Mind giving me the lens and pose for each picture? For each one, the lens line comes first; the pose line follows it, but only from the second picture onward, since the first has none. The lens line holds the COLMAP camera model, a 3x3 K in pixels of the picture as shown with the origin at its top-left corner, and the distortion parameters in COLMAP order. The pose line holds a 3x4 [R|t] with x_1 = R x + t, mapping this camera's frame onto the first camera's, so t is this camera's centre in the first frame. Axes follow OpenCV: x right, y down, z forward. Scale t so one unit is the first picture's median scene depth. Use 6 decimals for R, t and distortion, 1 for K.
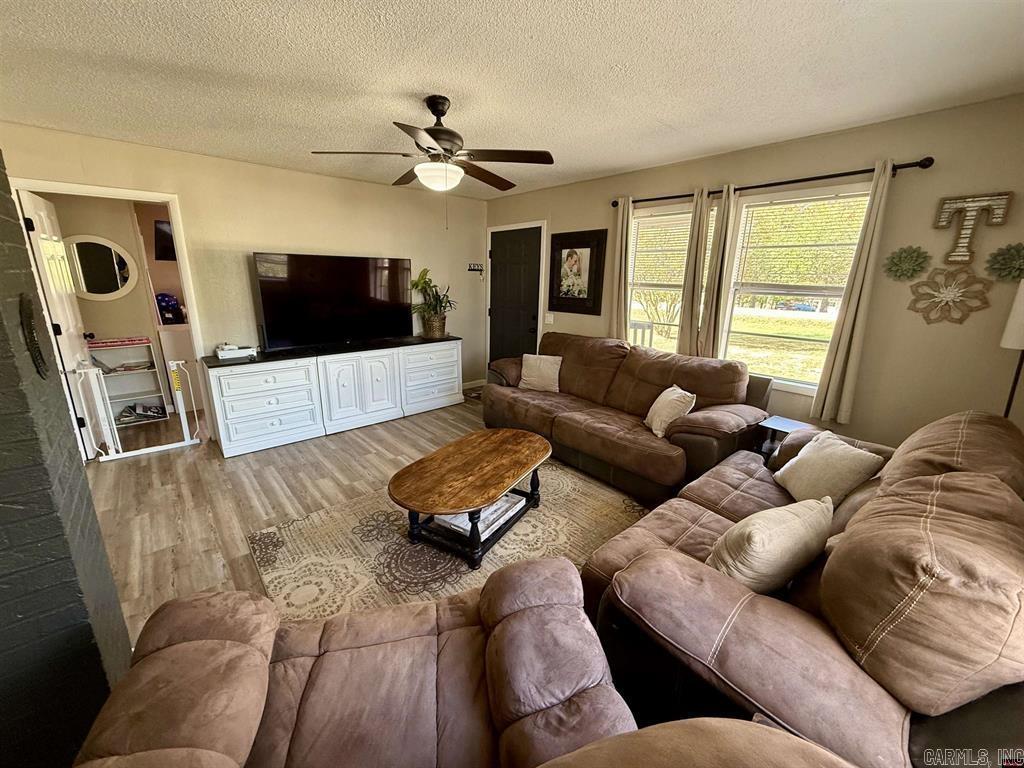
lens RADIAL K [[407.9, 0, 510.0], [0, 407.9, 386.6], [0, 0, 1]] dist [0.000108, -0.000287]
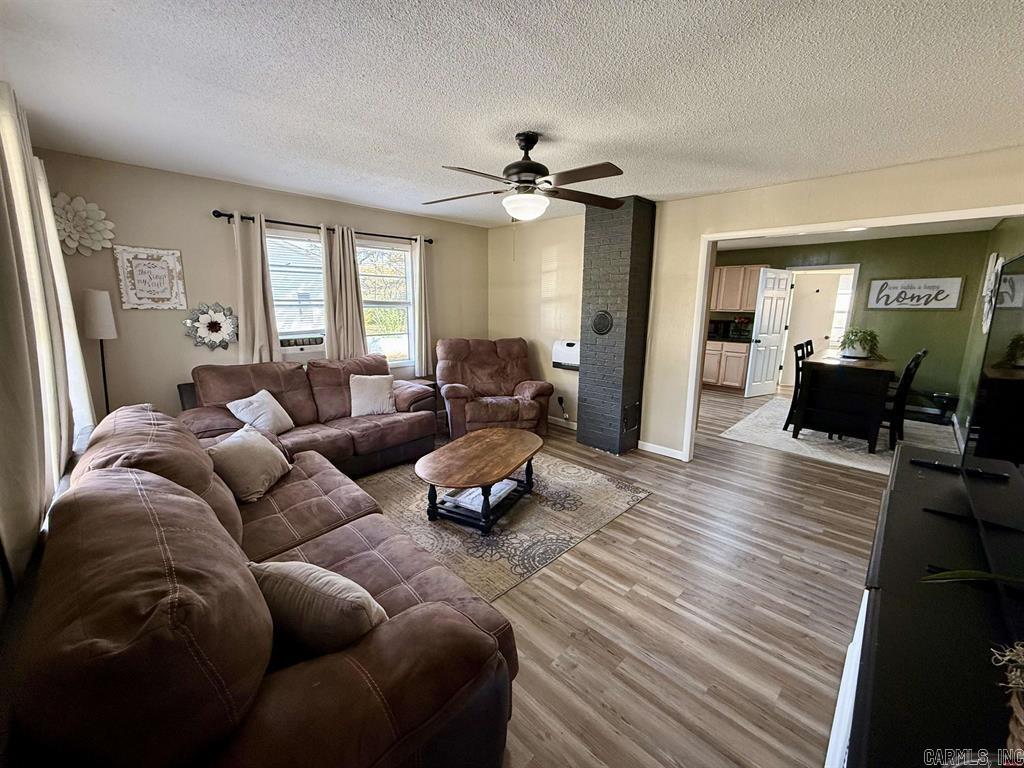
lens RADIAL K [[407.9, 0, 510.0], [0, 407.9, 386.6], [0, 0, 1]] dist [0.000108, -0.000287]
pose [[-0.997080, -0.013386, -0.075177, -0.056563], [-0.045657, 0.893653, 0.446431, -0.518056], [0.061207, 0.448560, -0.891655, 1.931705]]
